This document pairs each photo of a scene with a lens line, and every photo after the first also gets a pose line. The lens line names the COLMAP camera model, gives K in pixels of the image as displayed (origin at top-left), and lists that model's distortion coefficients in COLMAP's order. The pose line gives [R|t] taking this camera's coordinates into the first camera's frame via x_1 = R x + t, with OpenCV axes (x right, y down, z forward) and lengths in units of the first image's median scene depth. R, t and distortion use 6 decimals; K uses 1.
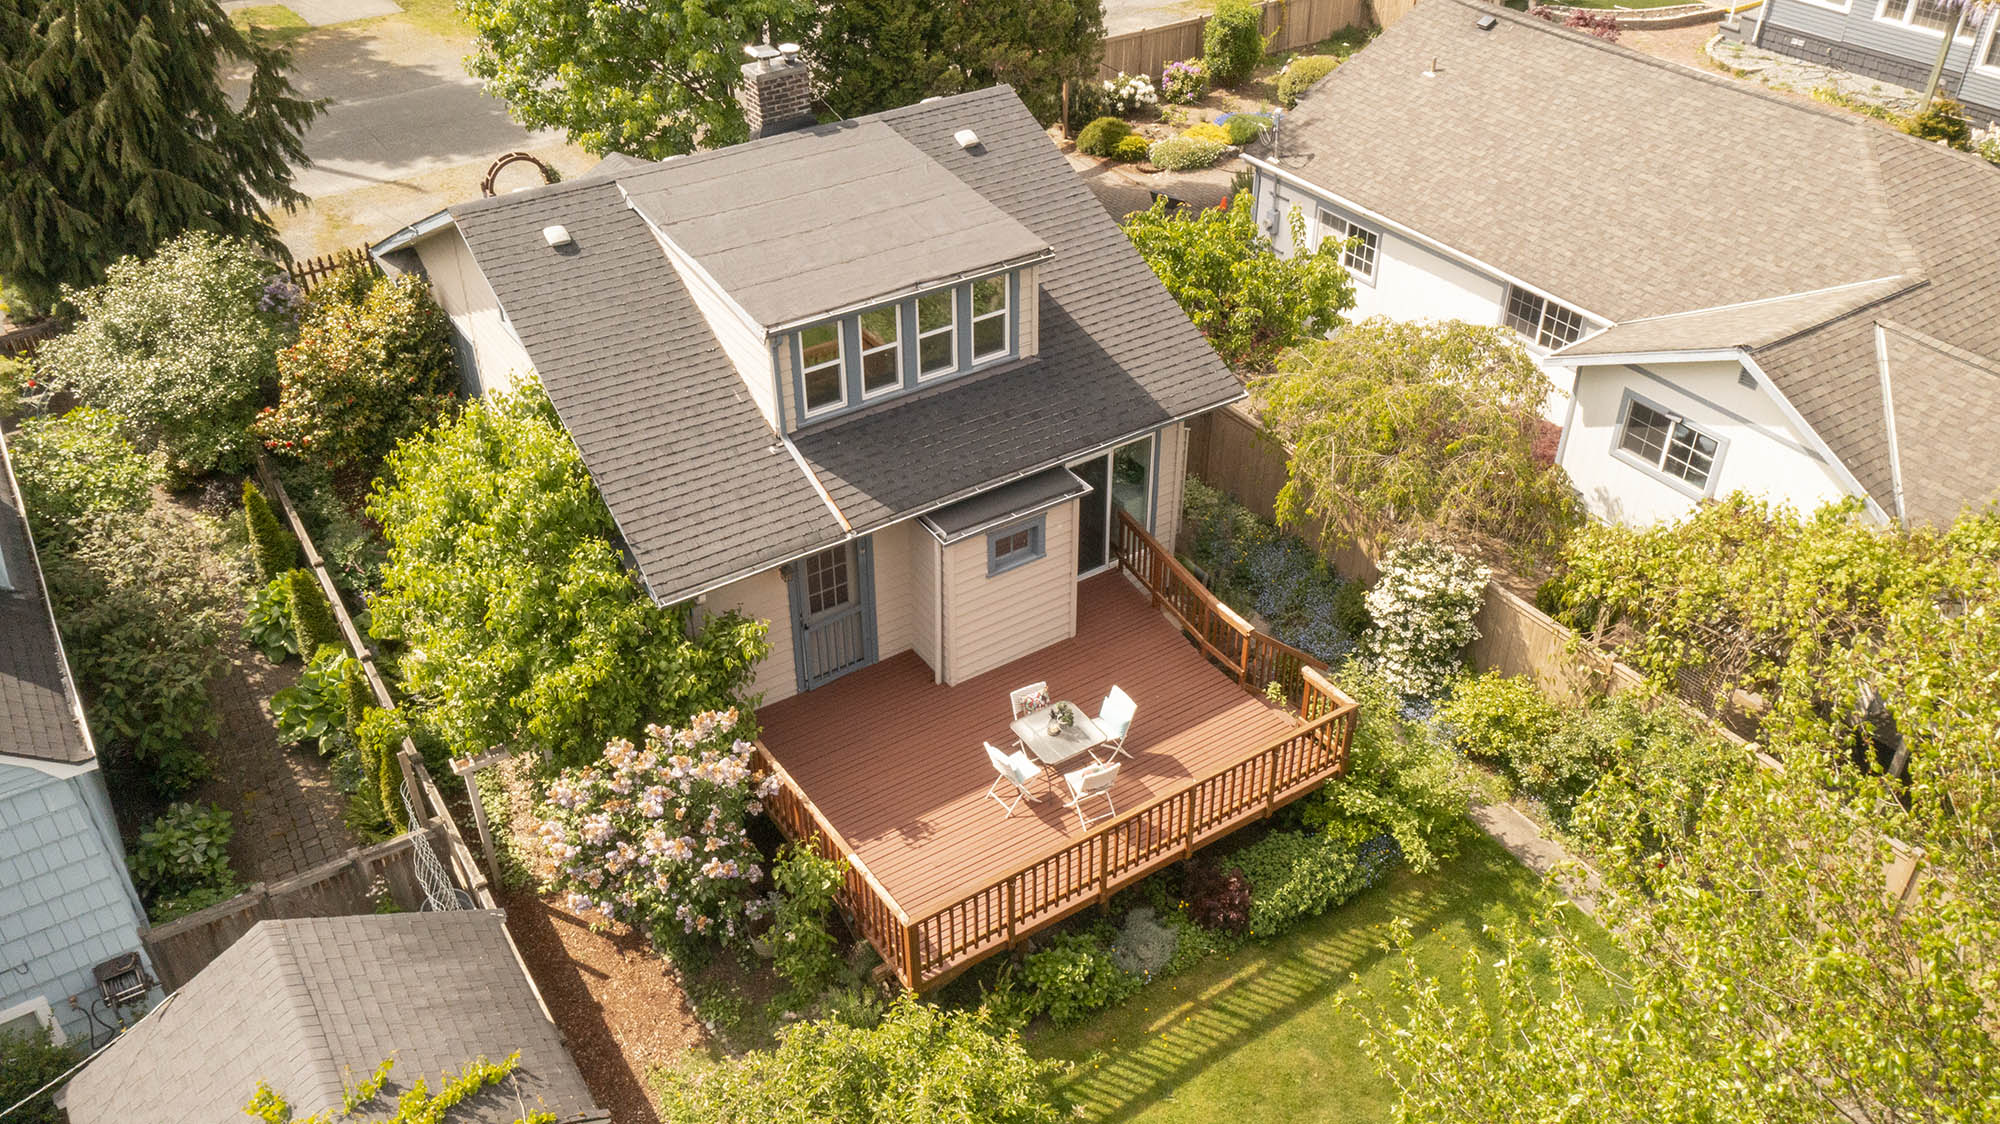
lens RADIAL K [[1590.1, 0, 1004.7], [0, 1590.1, 550.4], [0, 0, 1]] dist [-0.005688, 0.009487]
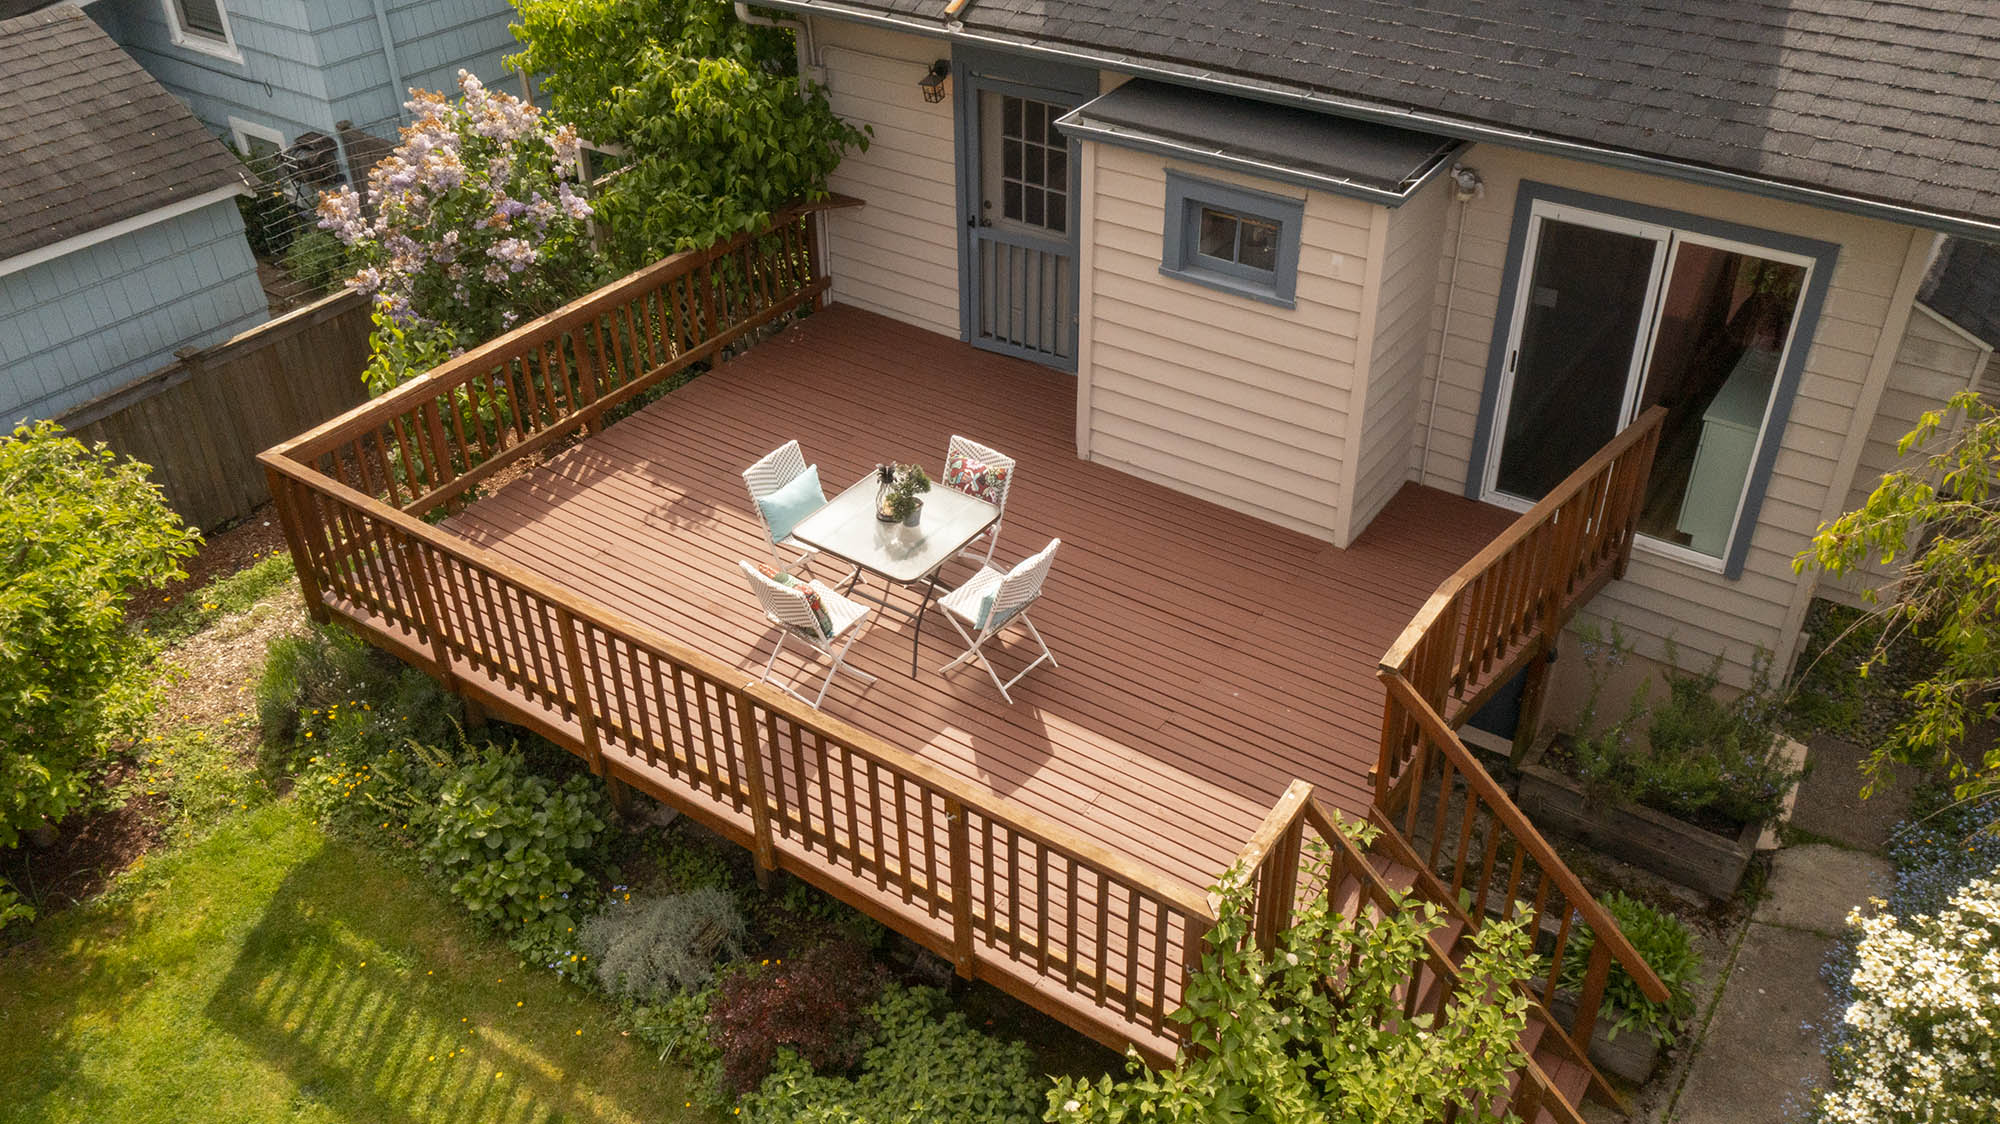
lens RADIAL K [[1590.1, 0, 1004.7], [0, 1590.1, 550.4], [0, 0, 1]] dist [-0.005688, 0.009487]
pose [[0.360323, 0.520828, -0.773890, 0.393133], [-0.513013, 0.803531, 0.301918, -0.036556], [0.779092, 0.288228, 0.556722, 0.718185]]
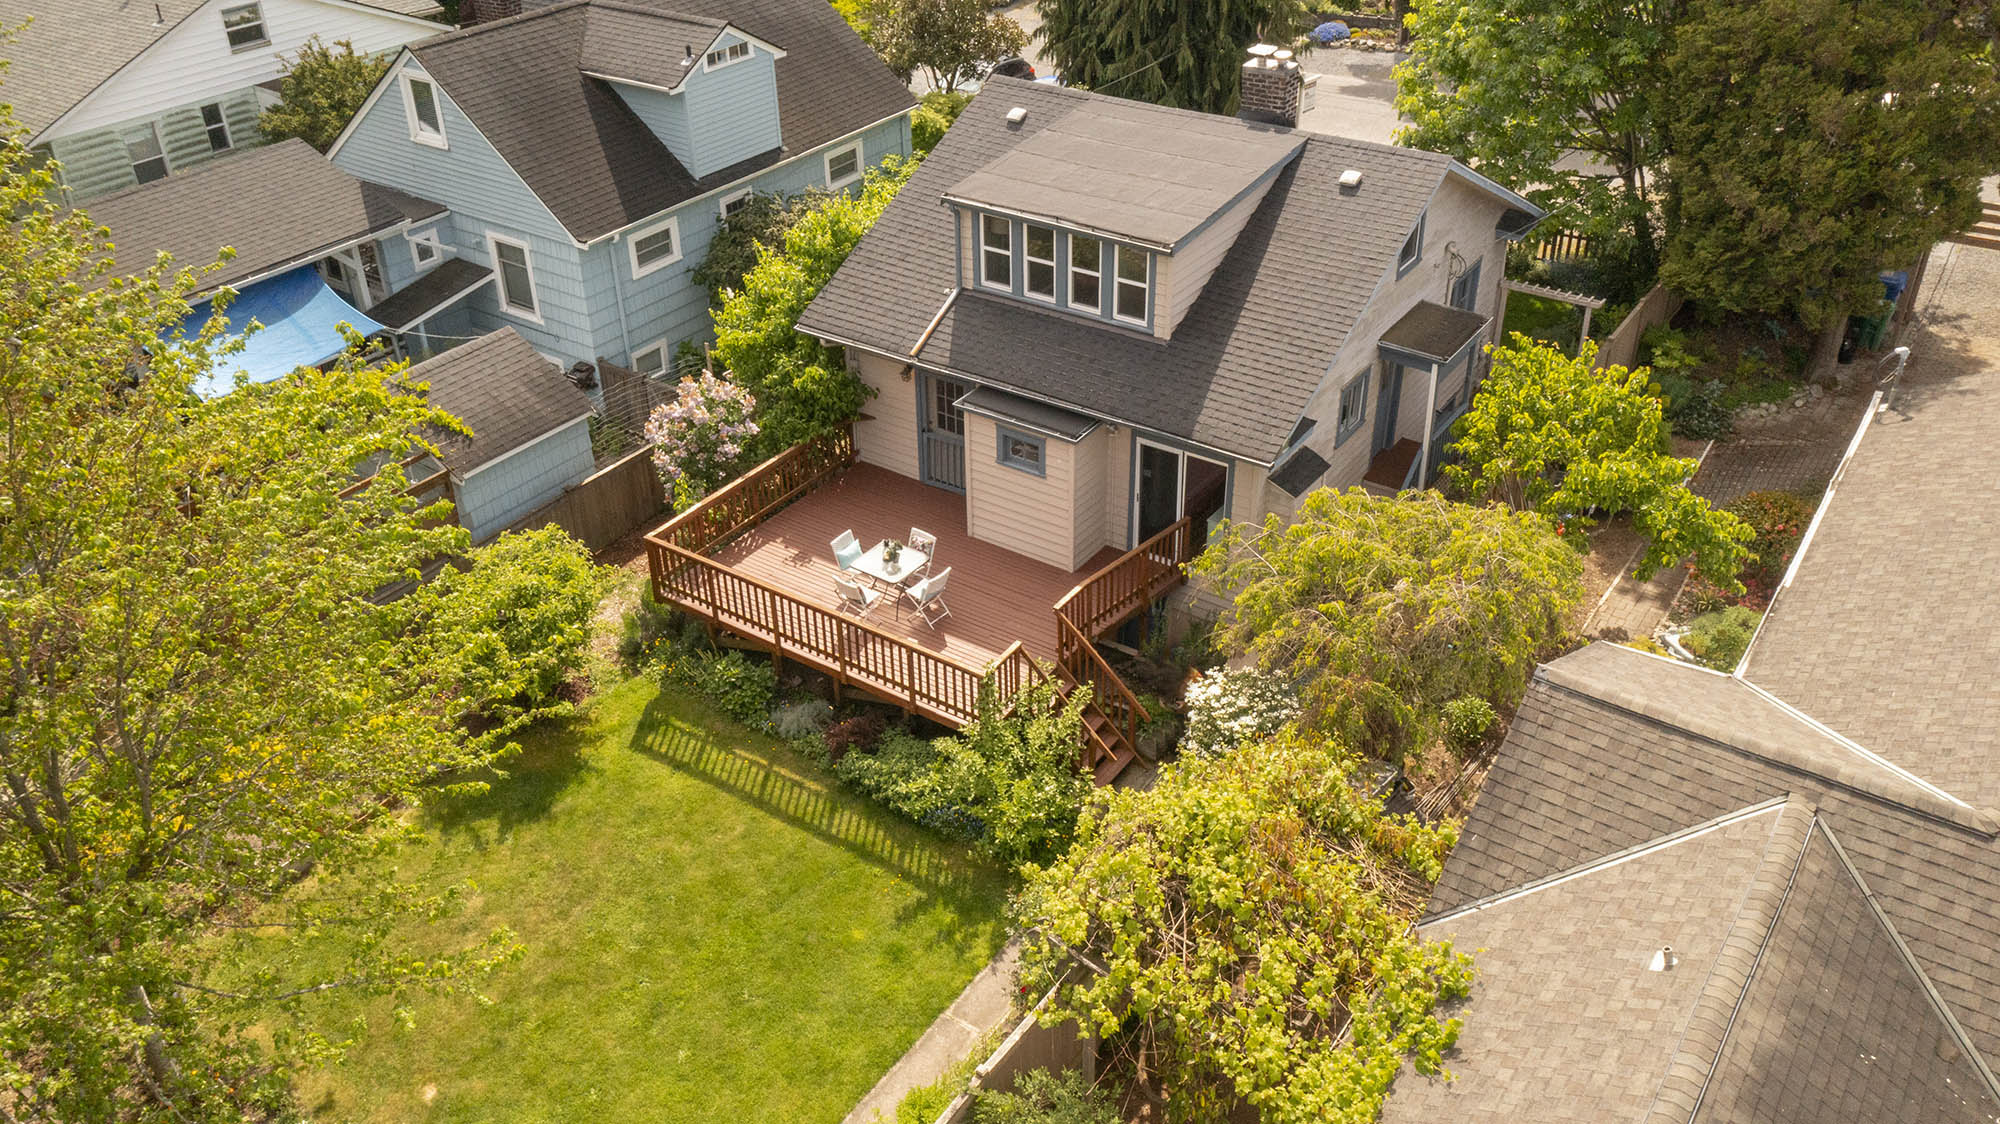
lens RADIAL K [[1590.1, 0, 1004.7], [0, 1590.1, 550.4], [0, 0, 1]] dist [-0.005688, 0.009487]
pose [[0.365133, 0.490747, -0.791104, 0.984682], [-0.512387, 0.815423, 0.269341, -0.257778], [0.777263, 0.307006, 0.549190, 0.361167]]
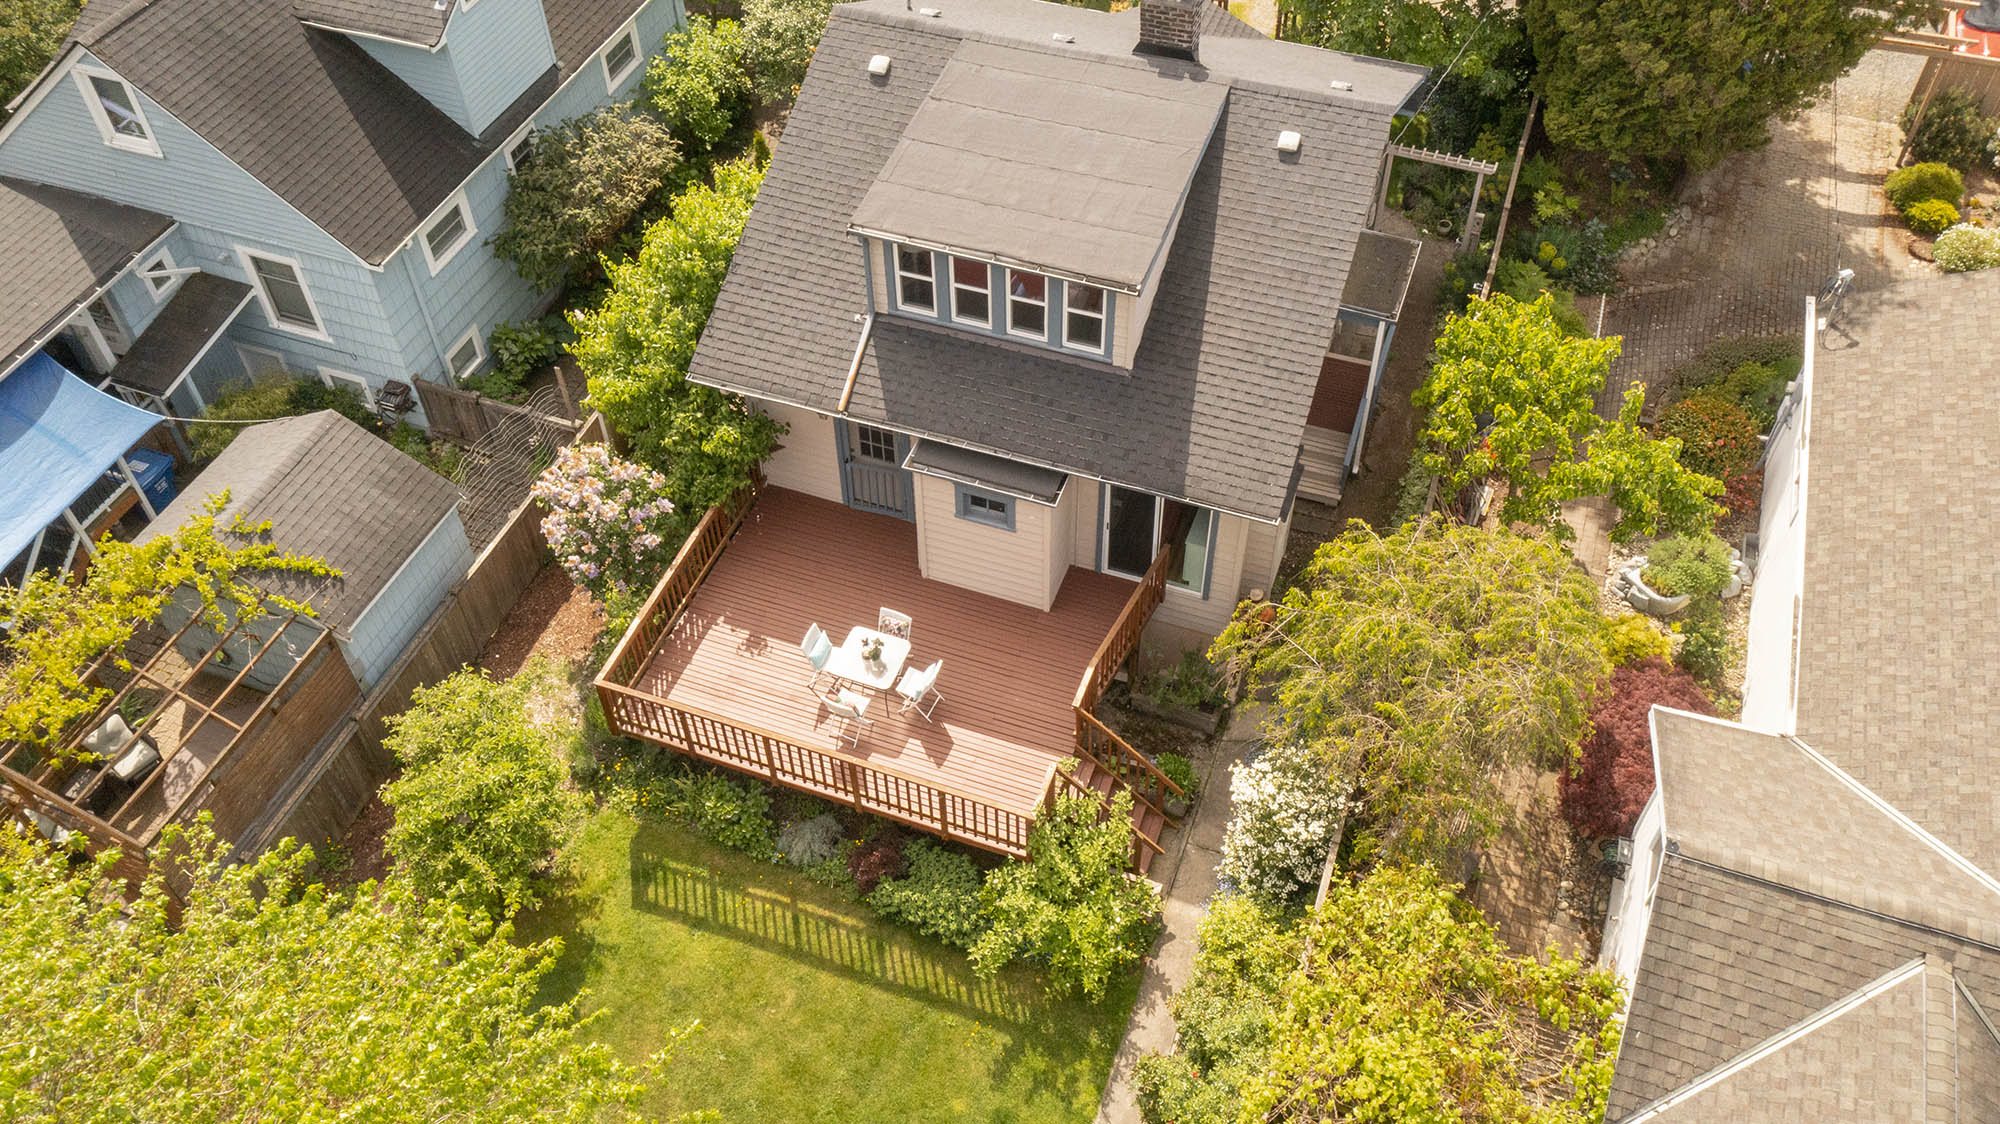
lens RADIAL K [[1590.1, 0, 1004.7], [0, 1590.1, 550.4], [0, 0, 1]] dist [-0.005688, 0.009487]
pose [[0.585749, 0.594287, -0.551109, 0.637193], [-0.446469, 0.804092, 0.392558, -0.415844], [0.676434, 0.016113, 0.736327, 0.205746]]
